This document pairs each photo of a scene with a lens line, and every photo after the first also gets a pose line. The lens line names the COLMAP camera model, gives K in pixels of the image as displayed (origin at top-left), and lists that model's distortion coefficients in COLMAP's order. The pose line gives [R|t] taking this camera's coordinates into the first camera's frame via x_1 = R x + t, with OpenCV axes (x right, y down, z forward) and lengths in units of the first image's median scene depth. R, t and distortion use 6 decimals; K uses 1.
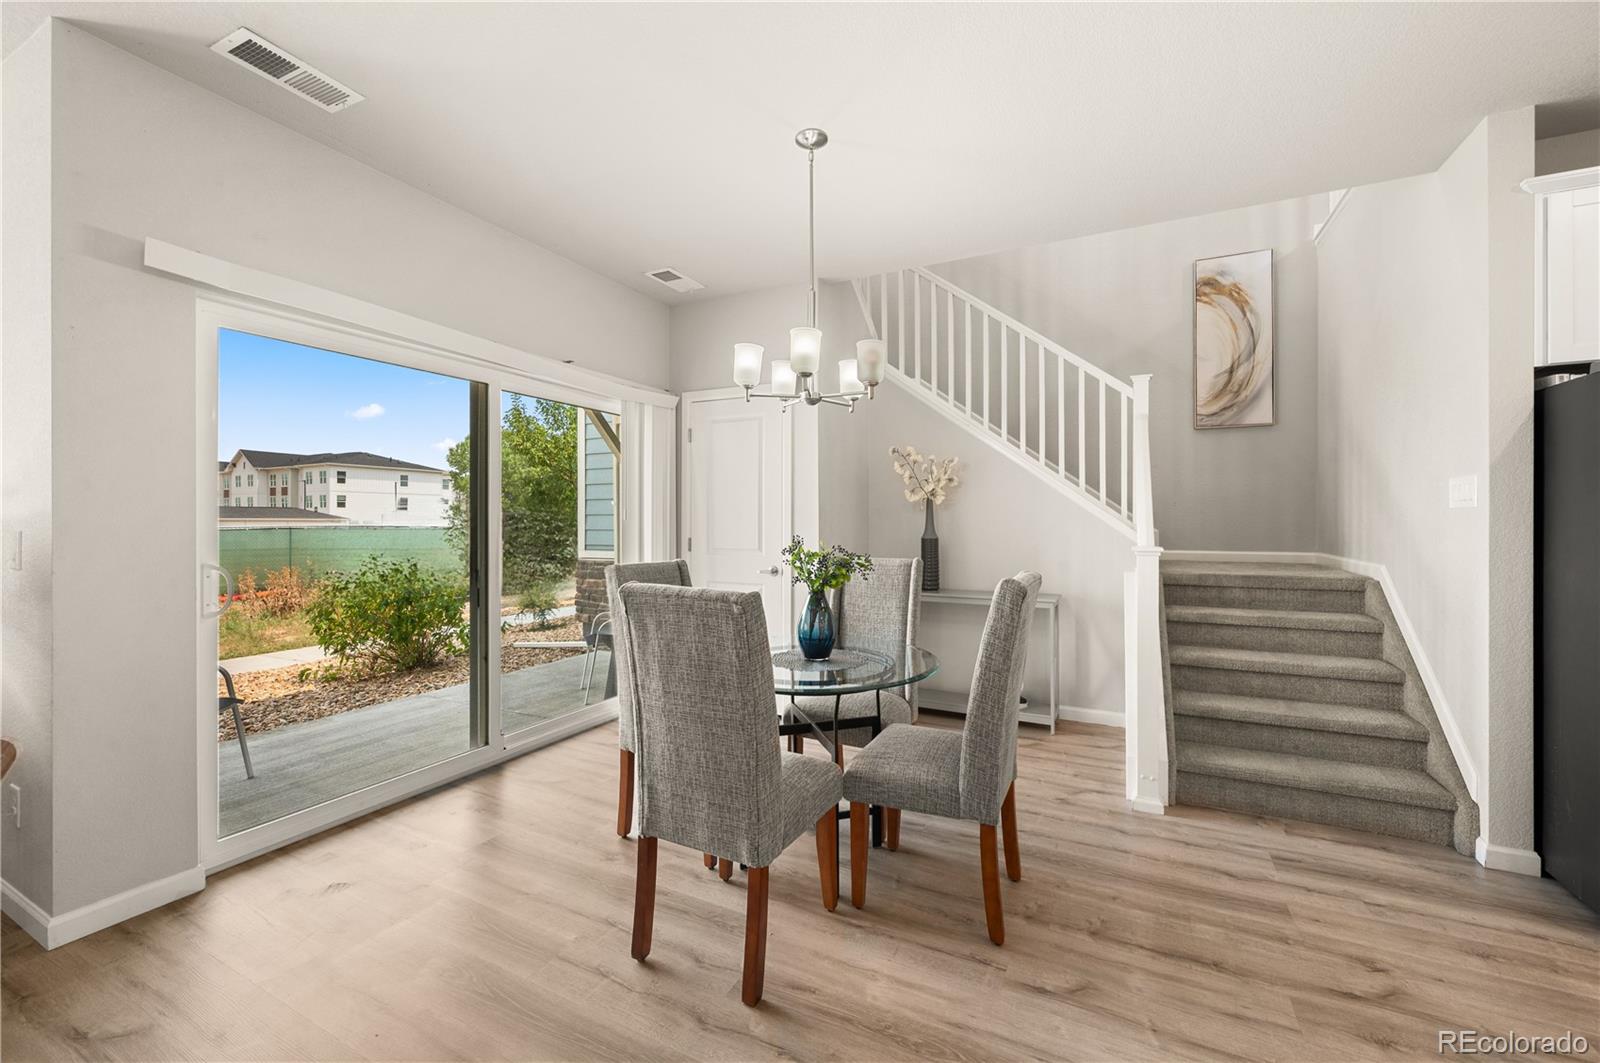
lens RADIAL K [[634.0, 0, 806.4], [0, 634.0, 522.7], [0, 0, 1]] dist [-0.001794, -0.000105]
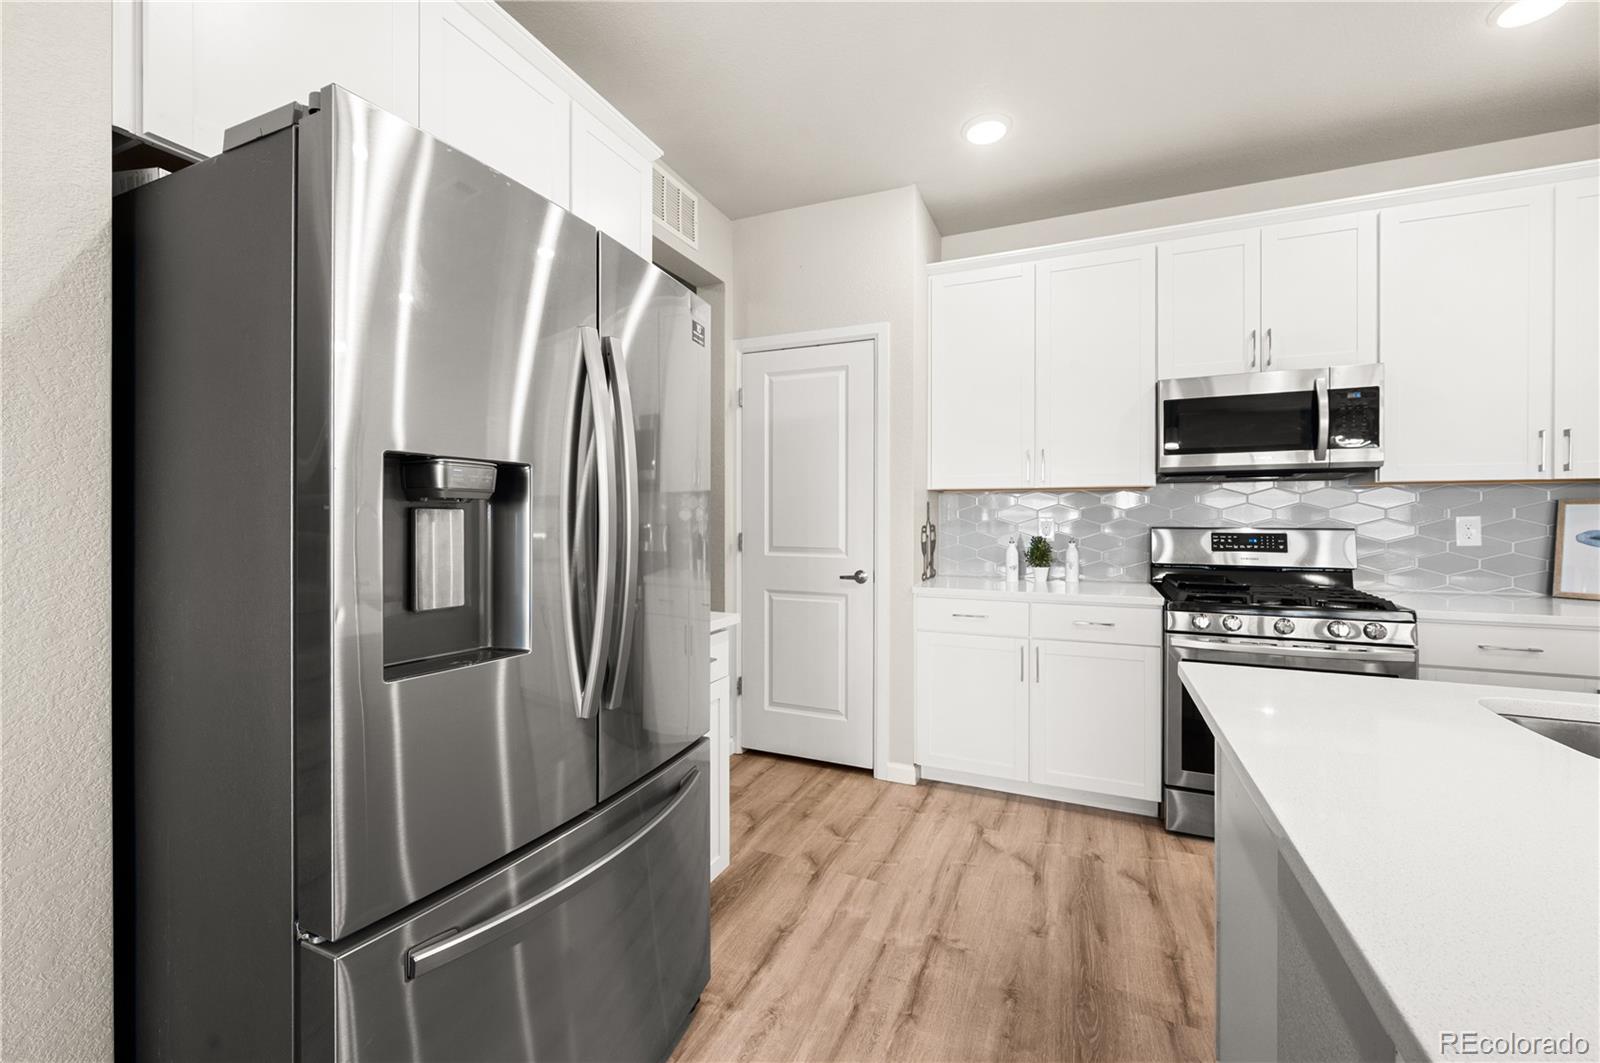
lens RADIAL K [[634.0, 0, 789.5], [0, 634.0, 531.4], [0, 0, 1]] dist [-0.001794, -0.000105]
pose [[-0.036121, -0.020392, 0.999139, 0.508758], [0.001153, 0.999790, 0.020447, 0.014312], [-0.999347, 0.001891, -0.036090, 0.402968]]
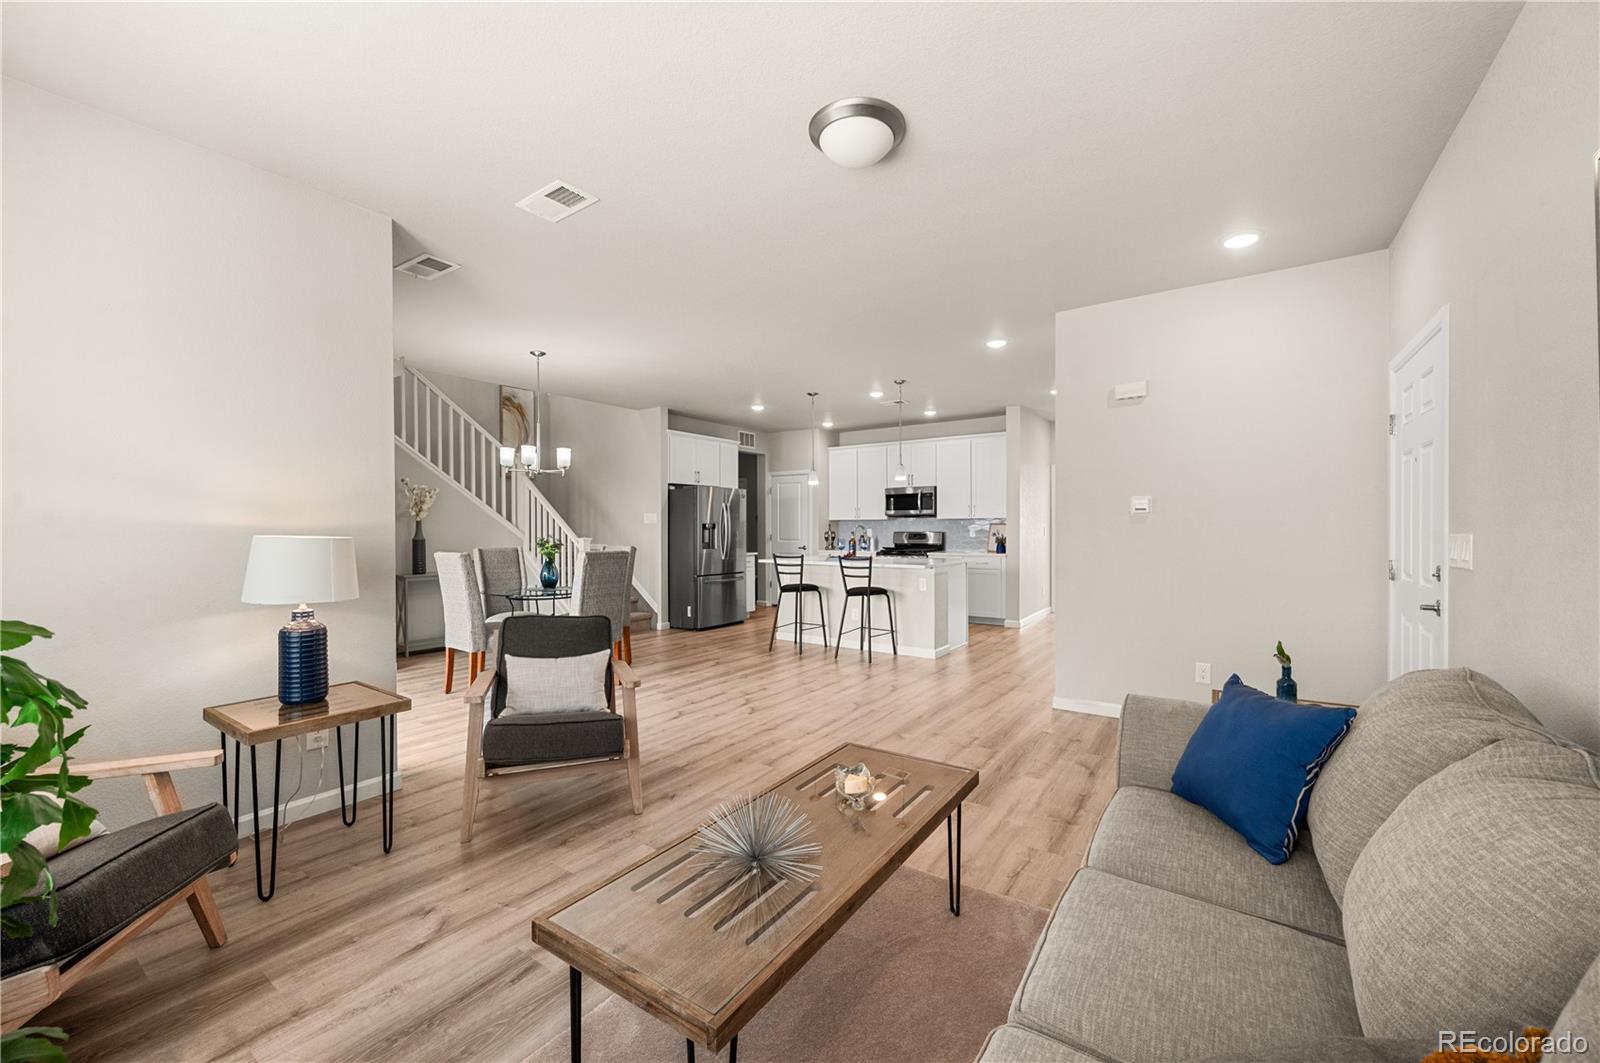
lens RADIAL K [[634.0, 0, 807.0], [0, 634.0, 534.6], [0, 0, 1]] dist [-0.001794, -0.000105]
pose [[0.133632, -0.014532, 0.990924, -1.595081], [0.006926, 0.999882, 0.013729, -0.002980], [-0.991007, 0.005028, 0.133717, -0.164806]]
